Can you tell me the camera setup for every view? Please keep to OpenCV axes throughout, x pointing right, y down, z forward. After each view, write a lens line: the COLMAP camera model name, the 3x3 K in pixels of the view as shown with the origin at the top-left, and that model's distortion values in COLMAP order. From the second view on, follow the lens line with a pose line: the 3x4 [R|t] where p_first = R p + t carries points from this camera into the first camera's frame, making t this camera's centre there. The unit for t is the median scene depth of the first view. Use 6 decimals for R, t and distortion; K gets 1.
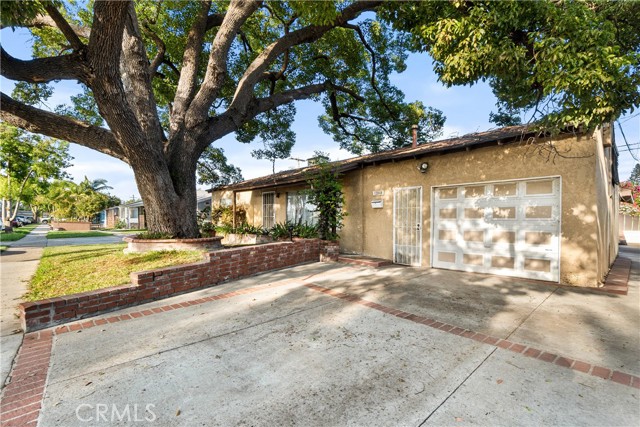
lens RADIAL K [[289.1, 0, 319.4], [0, 289.1, 221.2], [0, 0, 1]] dist [-0.001895, -0.000015]
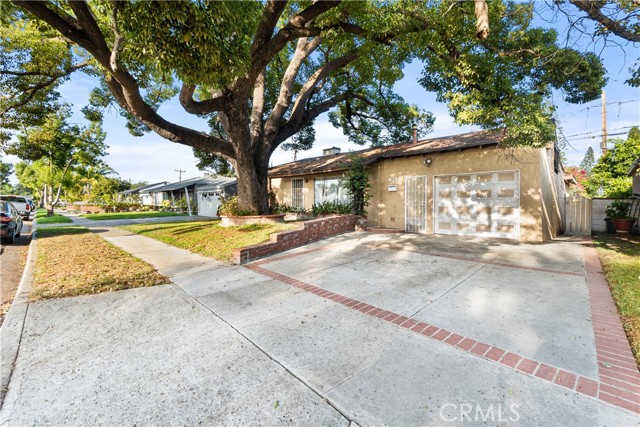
lens RADIAL K [[291.7, 0, 322.2], [0, 291.7, 202.0], [0, 0, 1]] dist [0.002894, 0.000173]
pose [[0.996151, -0.013030, 0.086680, -0.273865], [0.013008, 0.999915, 0.000810, -0.000106], [-0.086683, 0.000320, 0.996236, -0.360819]]
